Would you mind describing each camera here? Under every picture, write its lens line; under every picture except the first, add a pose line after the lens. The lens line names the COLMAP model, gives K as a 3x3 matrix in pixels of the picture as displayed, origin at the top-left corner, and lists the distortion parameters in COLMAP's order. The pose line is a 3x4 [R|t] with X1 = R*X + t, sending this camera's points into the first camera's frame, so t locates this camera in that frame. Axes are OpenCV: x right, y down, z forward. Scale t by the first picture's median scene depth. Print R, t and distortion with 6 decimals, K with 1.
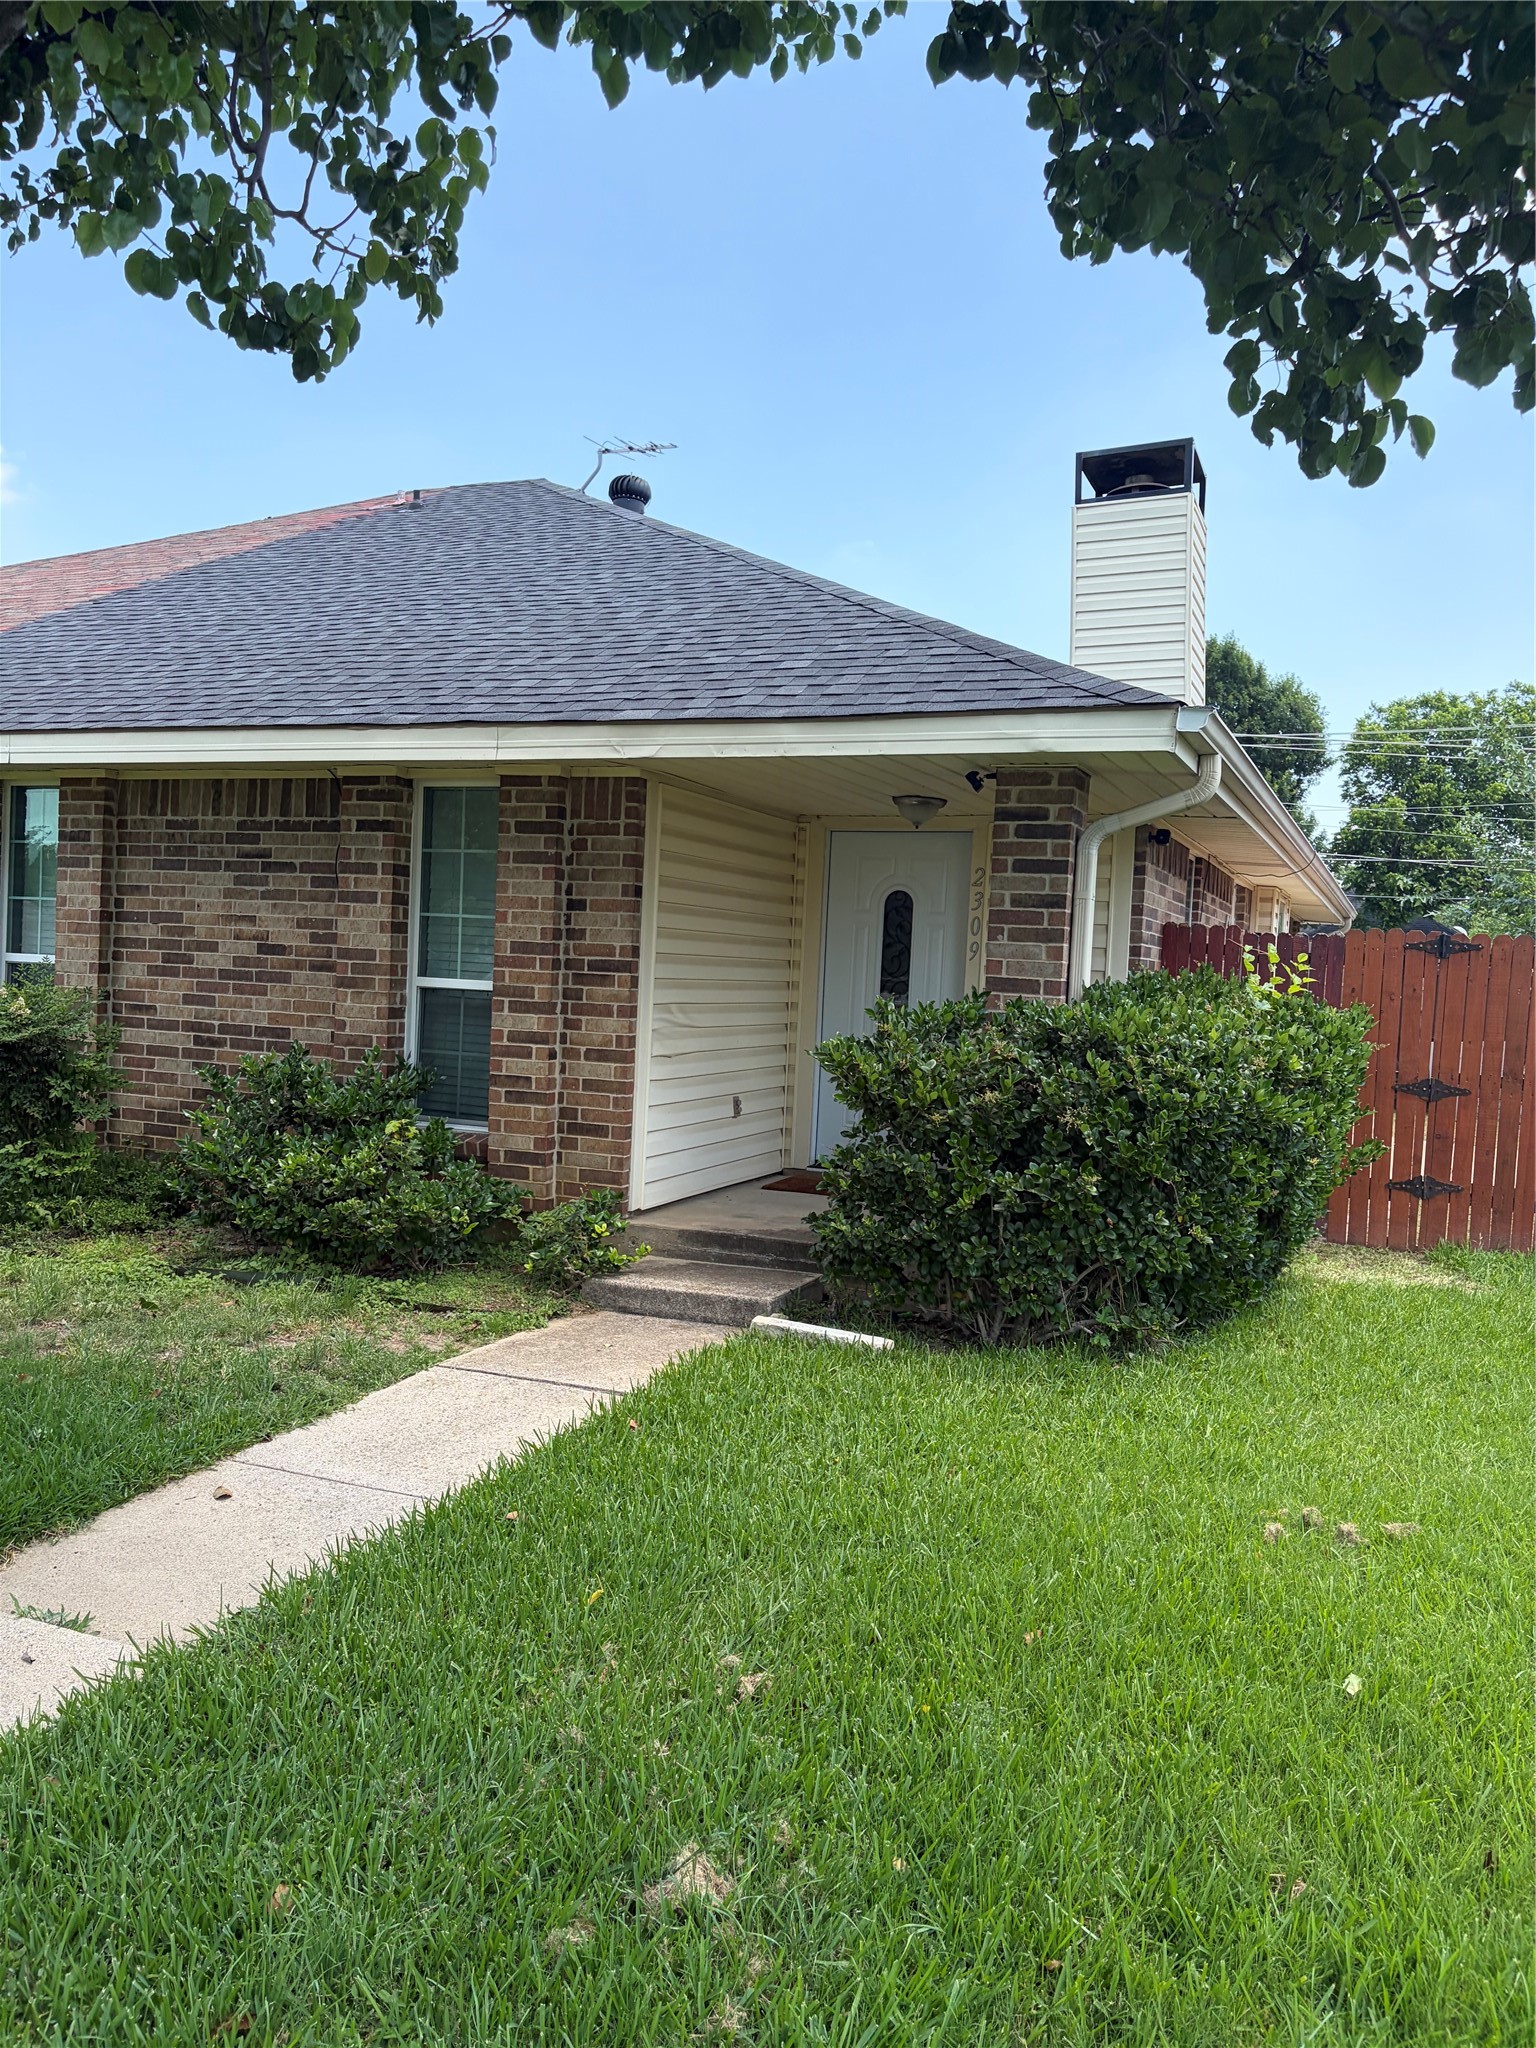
lens RADIAL K [[1540.1, 0, 760.9], [0, 1540.1, 1030.3], [0, 0, 1]] dist [0.060525, -0.016879]
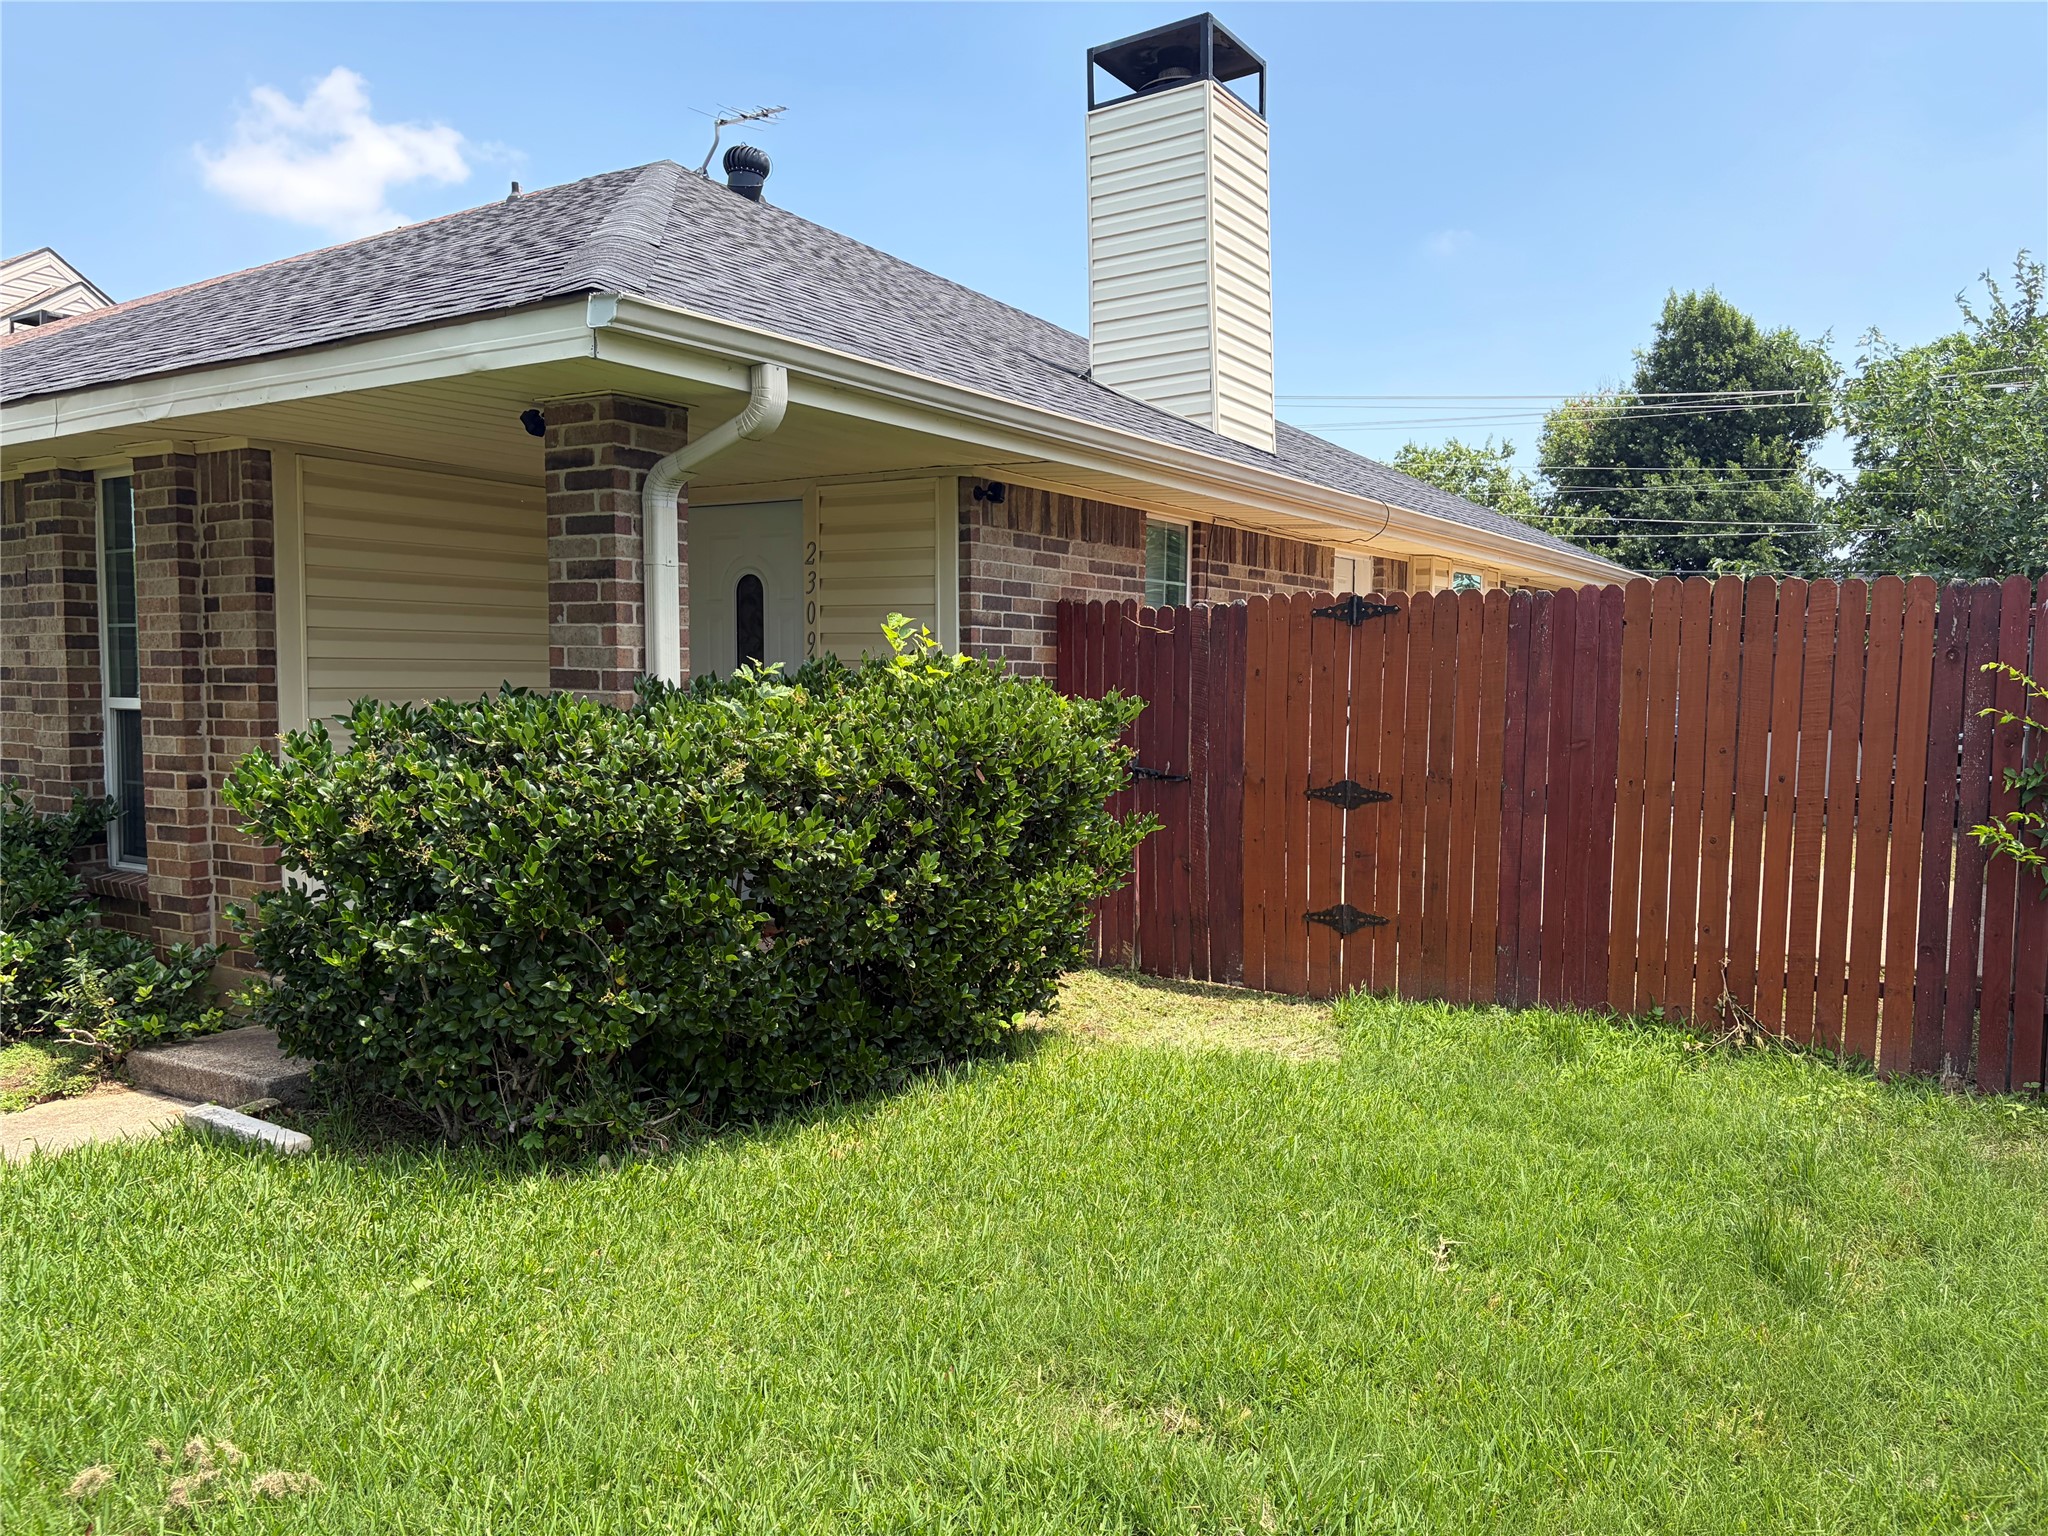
lens RADIAL K [[1540.1, 0, 1026.0], [0, 1540.1, 778.0], [0, 0, 1]] dist [0.060525, -0.016879]
pose [[0.982835, -0.028550, -0.182265, 0.469884], [0.031731, 0.999390, 0.014558, 0.015140], [0.181738, -0.020092, 0.983142, 0.233219]]
